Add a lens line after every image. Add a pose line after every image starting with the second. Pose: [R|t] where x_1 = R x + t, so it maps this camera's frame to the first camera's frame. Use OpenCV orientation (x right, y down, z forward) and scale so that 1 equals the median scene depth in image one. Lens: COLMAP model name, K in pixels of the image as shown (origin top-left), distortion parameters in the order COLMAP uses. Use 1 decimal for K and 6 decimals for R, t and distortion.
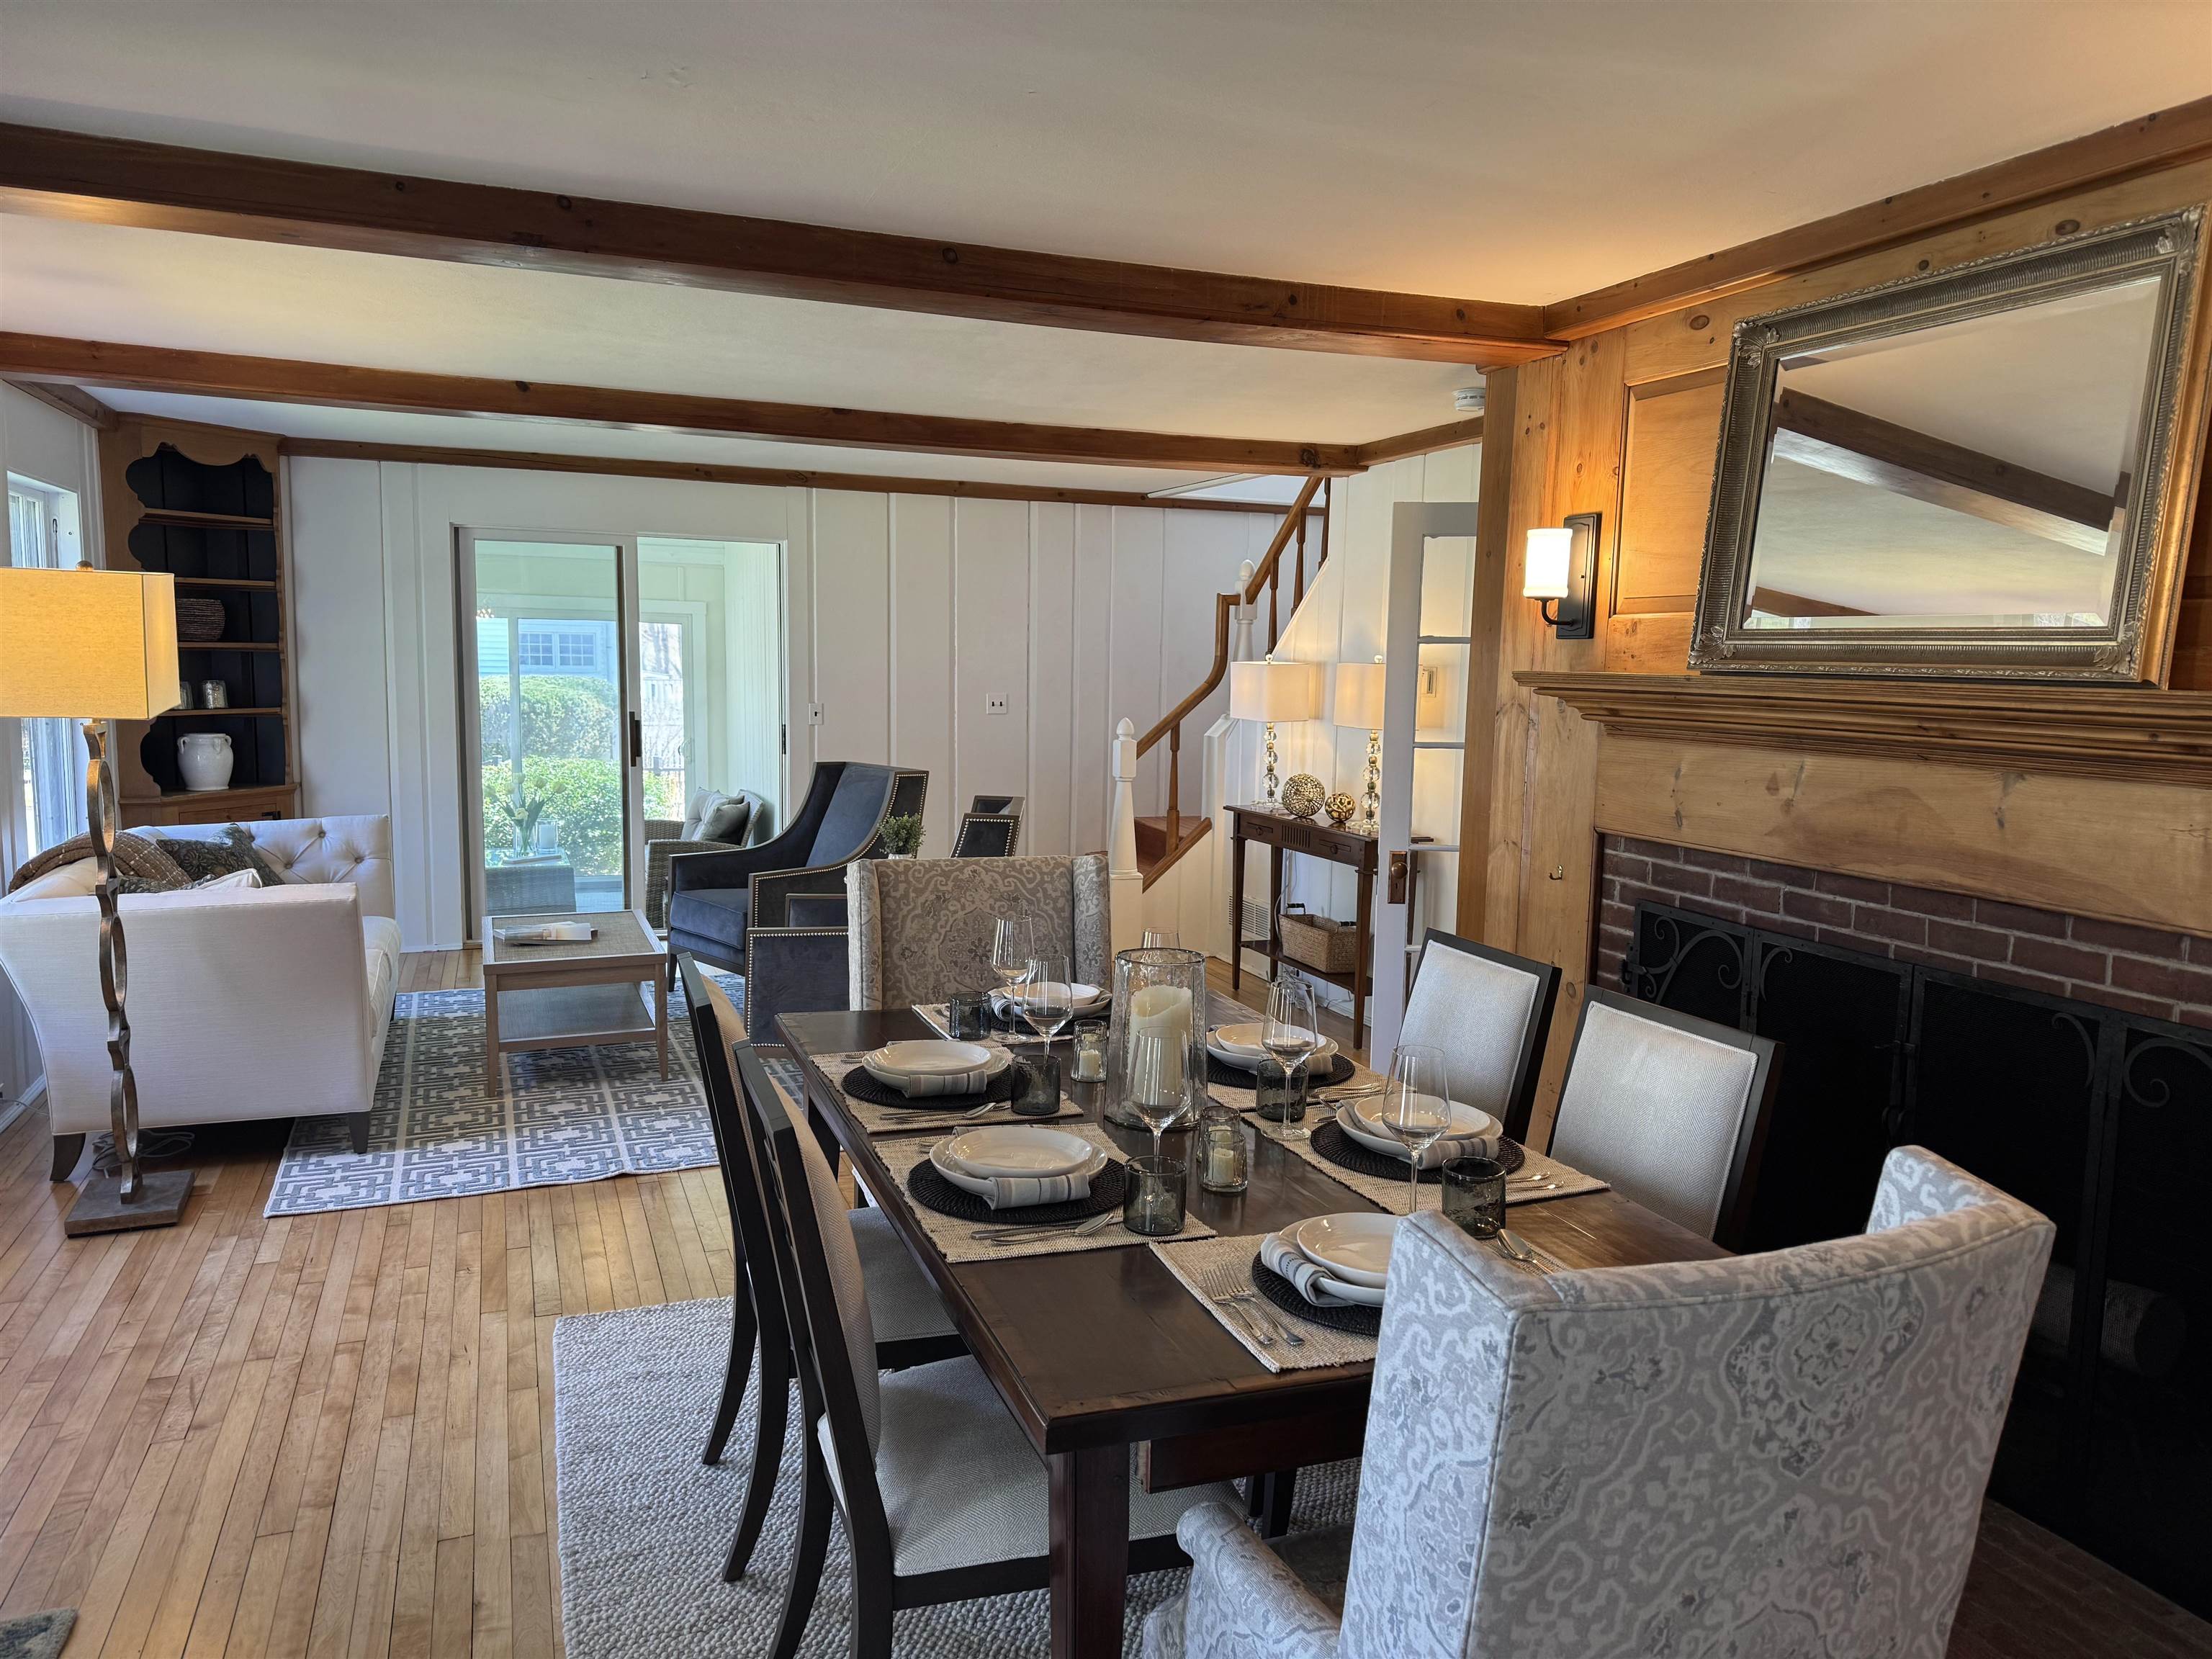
lens RADIAL K [[1572.9, 0, 1122.1], [0, 1572.9, 850.5], [0, 0, 1]] dist [0.058050, -0.062499]
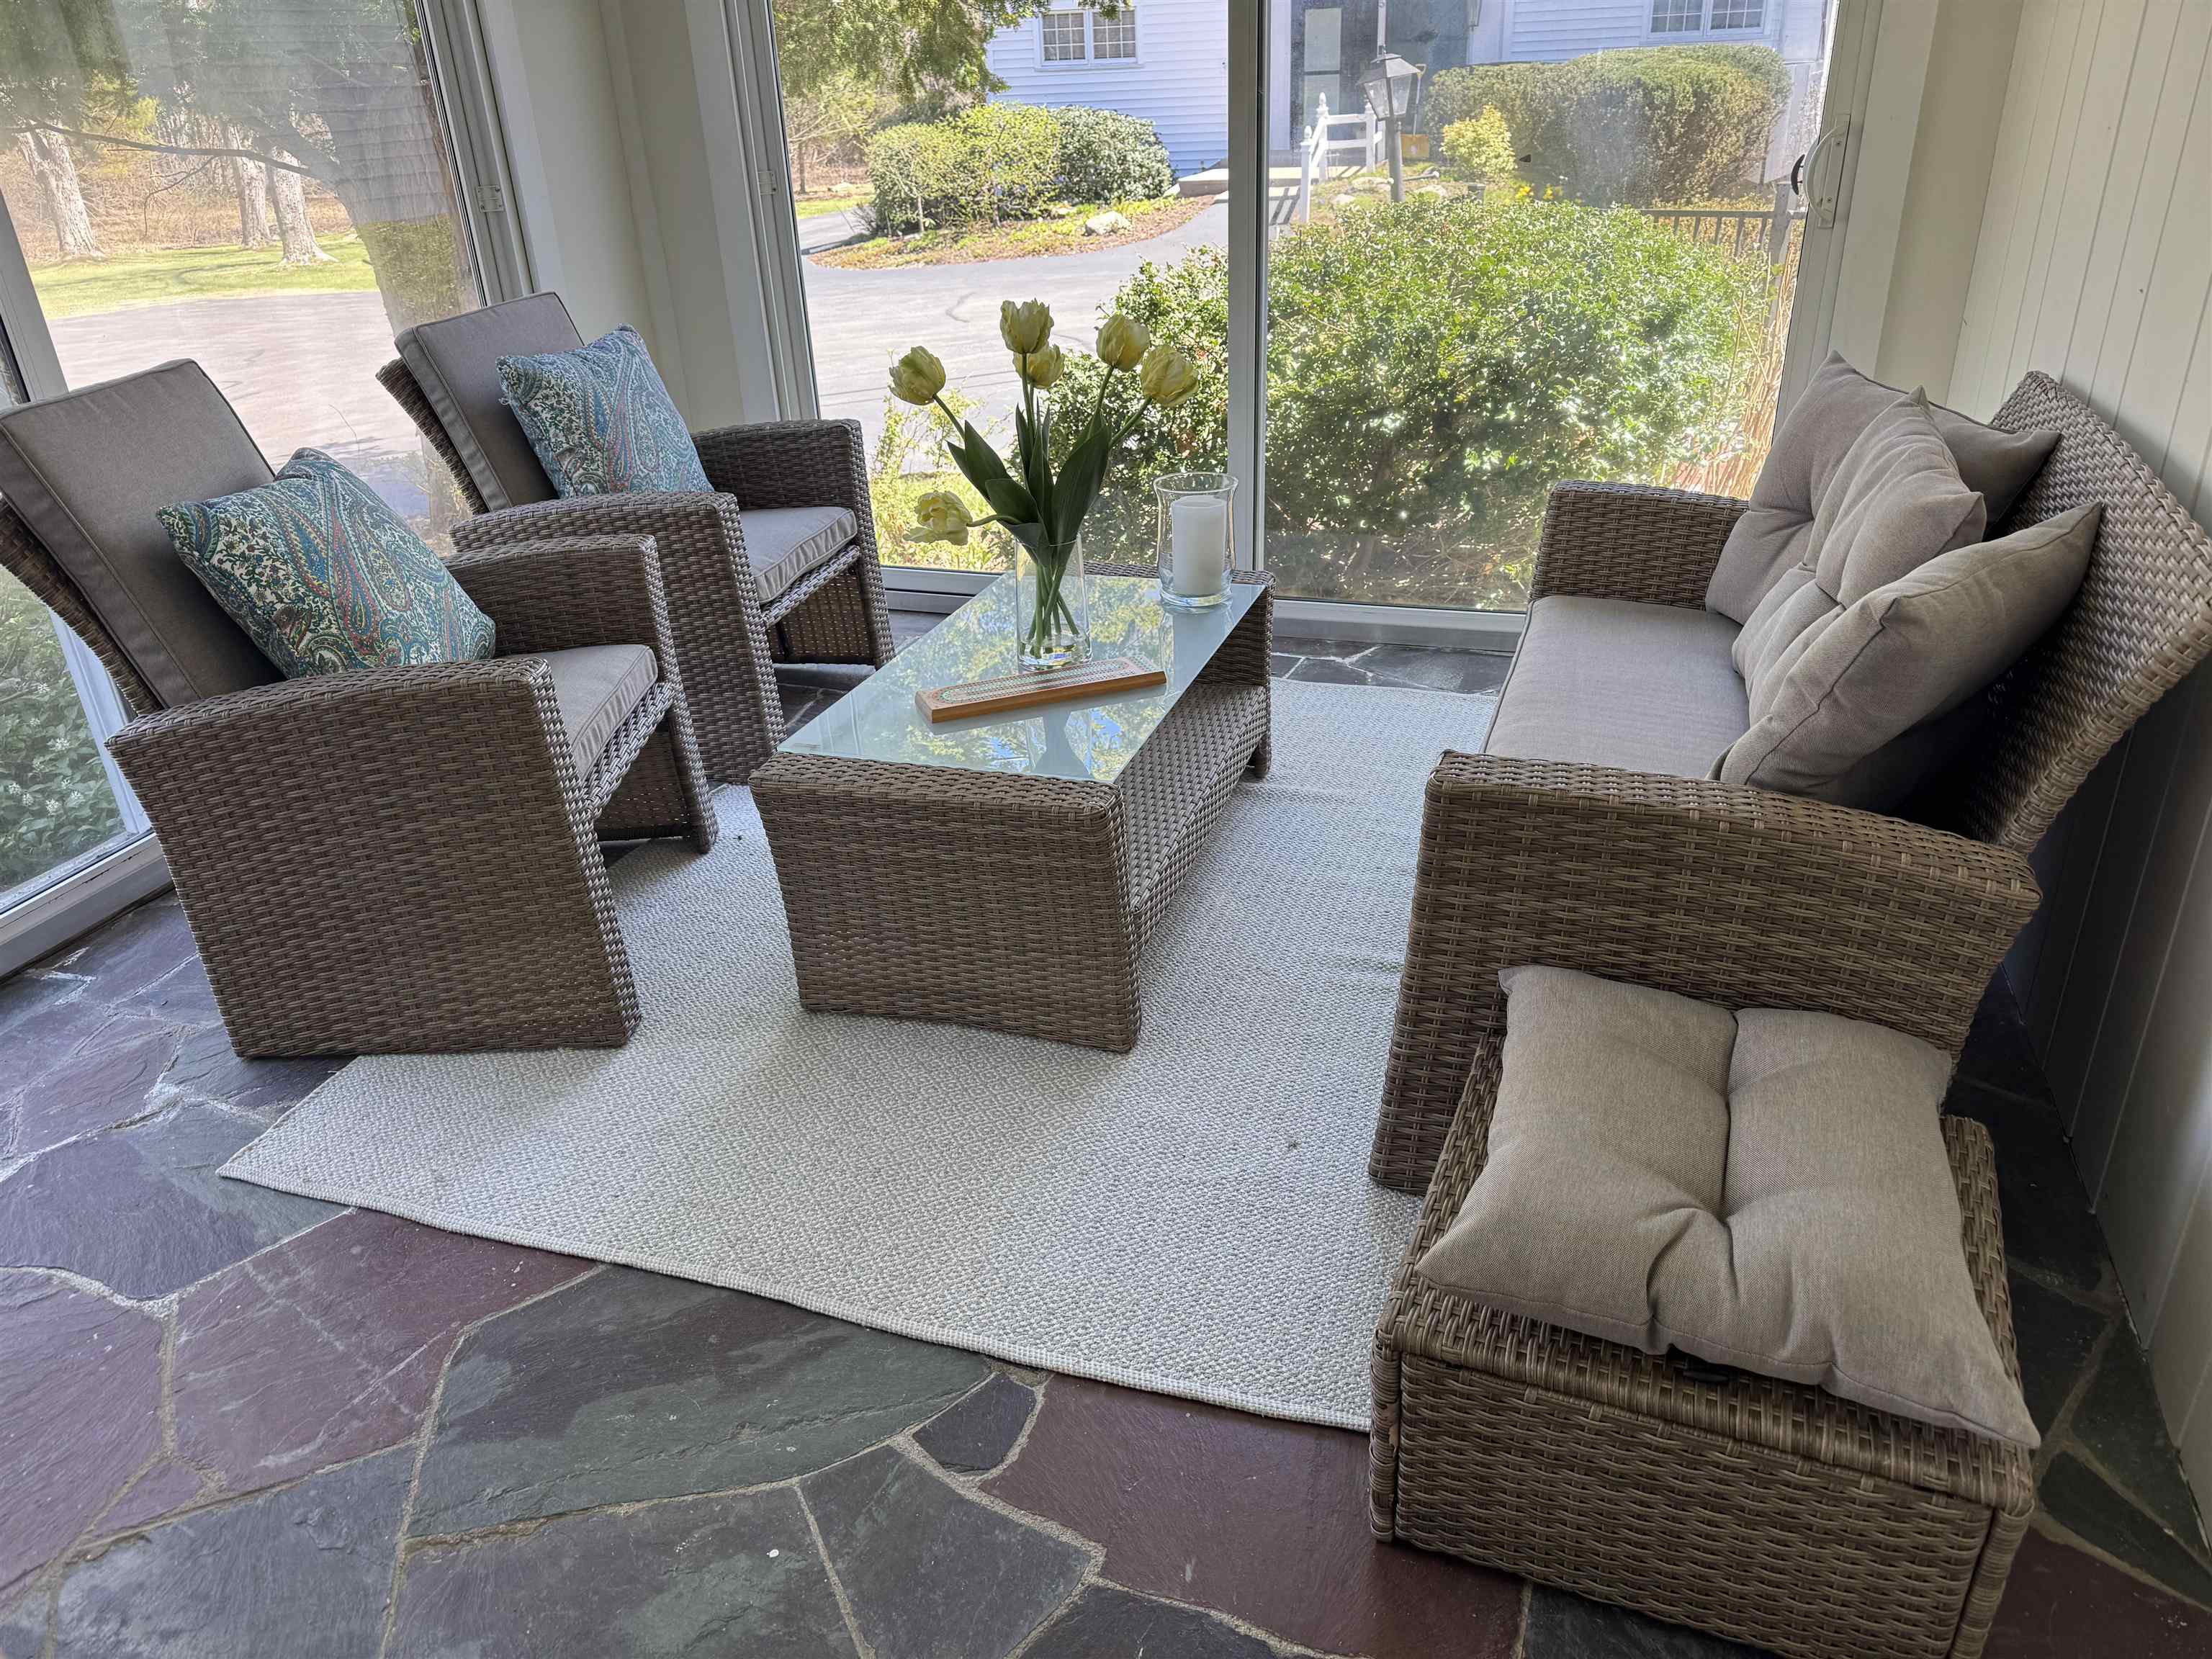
lens RADIAL K [[1572.9, 0, 1095.7], [0, 1572.9, 835.6], [0, 0, 1]] dist [0.058050, -0.062499]
pose [[0.764608, 0.235640, -0.599874, -0.300687], [-0.024563, 0.940743, 0.338231, -0.075770], [0.644027, -0.243879, 0.725087, 1.145776]]
